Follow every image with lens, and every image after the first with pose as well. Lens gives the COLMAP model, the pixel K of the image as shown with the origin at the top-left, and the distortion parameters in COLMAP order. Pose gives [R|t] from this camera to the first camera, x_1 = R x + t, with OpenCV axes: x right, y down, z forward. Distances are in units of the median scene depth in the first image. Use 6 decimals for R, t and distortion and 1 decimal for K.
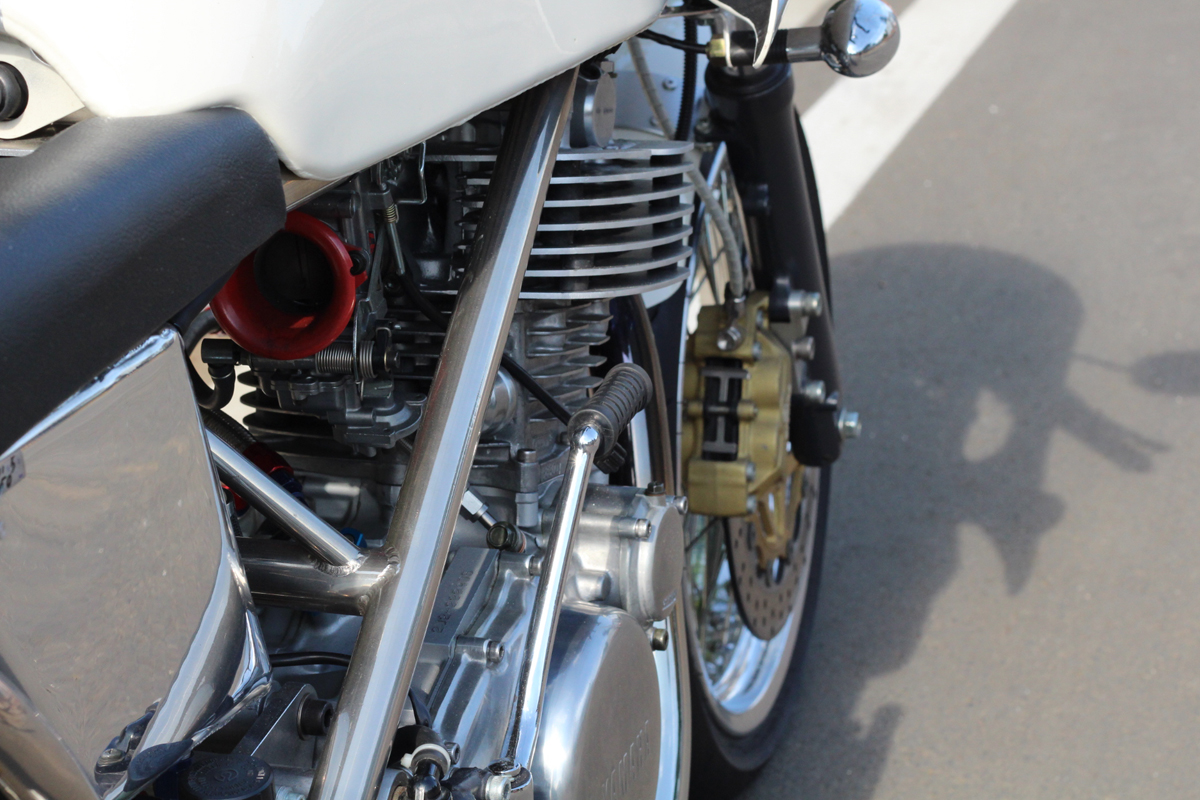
lens RADIAL K [[2861.4, 0, 600.0], [0, 2861.4, 400.0], [0, 0, 1]] dist [-0.285210, -0.356281]
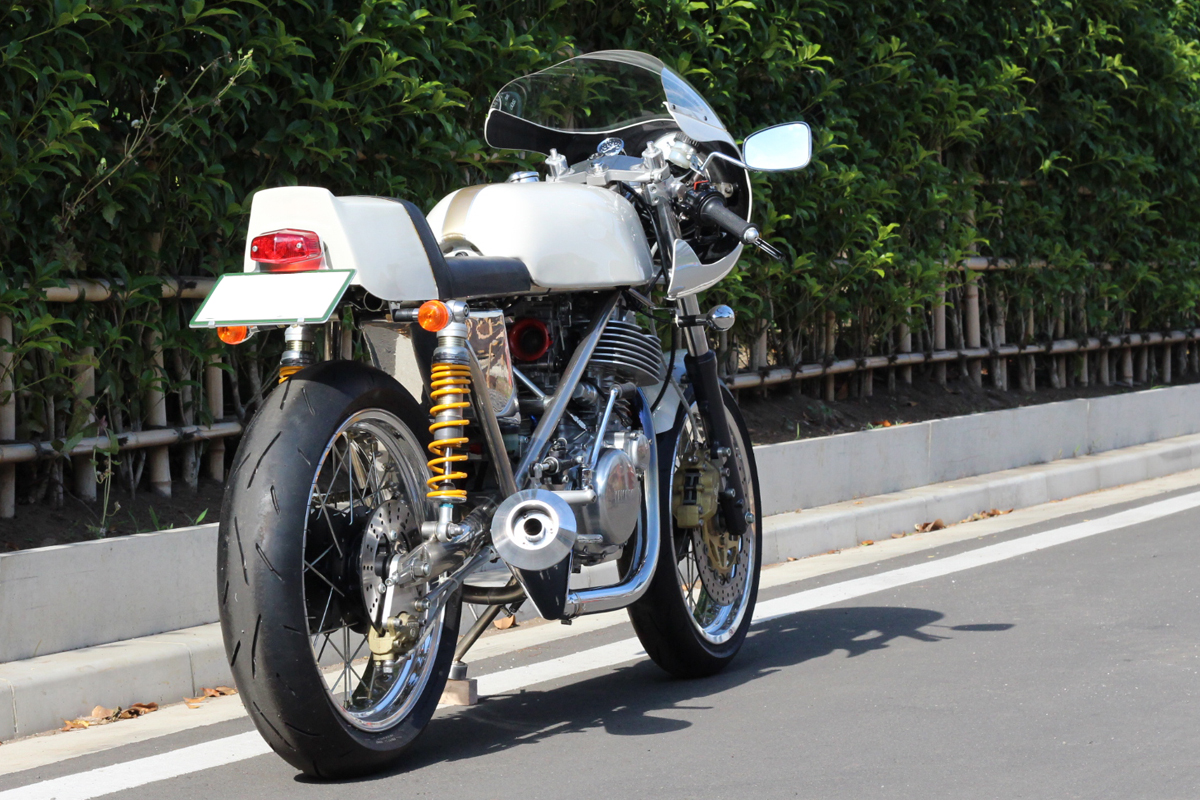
lens RADIAL K [[2861.4, 0, 600.0], [0, 2861.4, 400.0], [0, 0, 1]] dist [-0.285210, -0.356281]
pose [[0.996206, 0.005904, -0.086823, 0.189266], [-0.029589, 0.961235, -0.274137, 0.657461], [0.081839, 0.275666, 0.957763, -1.577290]]
